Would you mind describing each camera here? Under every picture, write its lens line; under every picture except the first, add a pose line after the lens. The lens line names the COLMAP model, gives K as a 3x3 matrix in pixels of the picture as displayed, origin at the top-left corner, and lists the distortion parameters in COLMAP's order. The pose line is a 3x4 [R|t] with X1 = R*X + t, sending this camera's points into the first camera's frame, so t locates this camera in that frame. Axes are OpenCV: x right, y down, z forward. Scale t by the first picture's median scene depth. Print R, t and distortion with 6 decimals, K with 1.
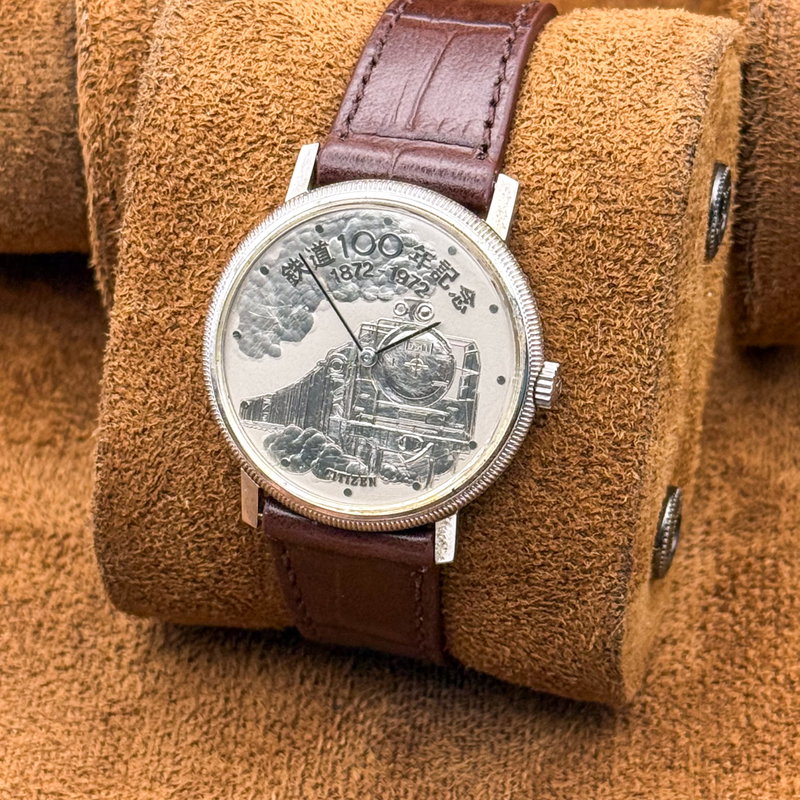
lens RADIAL K [[2952.1, 0, 400.5], [0, 2952.1, 425.3], [0, 0, 1]] dist [0.028306, -1.079020]
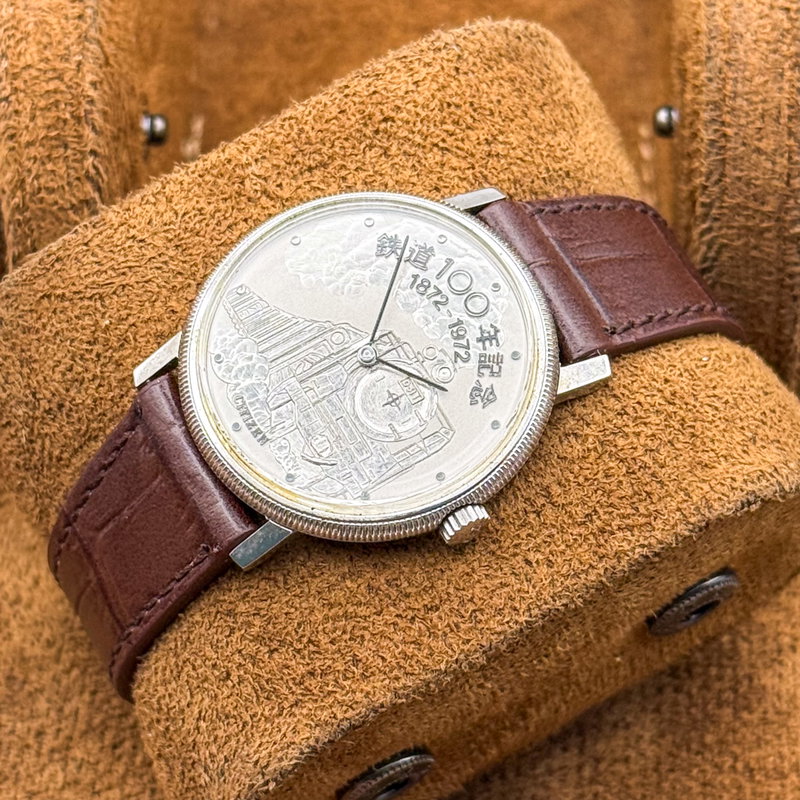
lens RADIAL K [[2952.1, 0, 400.5], [0, 2952.1, 425.3], [0, 0, 1]] dist [0.028306, -1.079020]
pose [[0.611018, 0.786531, -0.089581, 0.093222], [-0.776783, 0.573913, -0.259291, 0.216518], [-0.152528, 0.228017, 0.961636, 0.110128]]
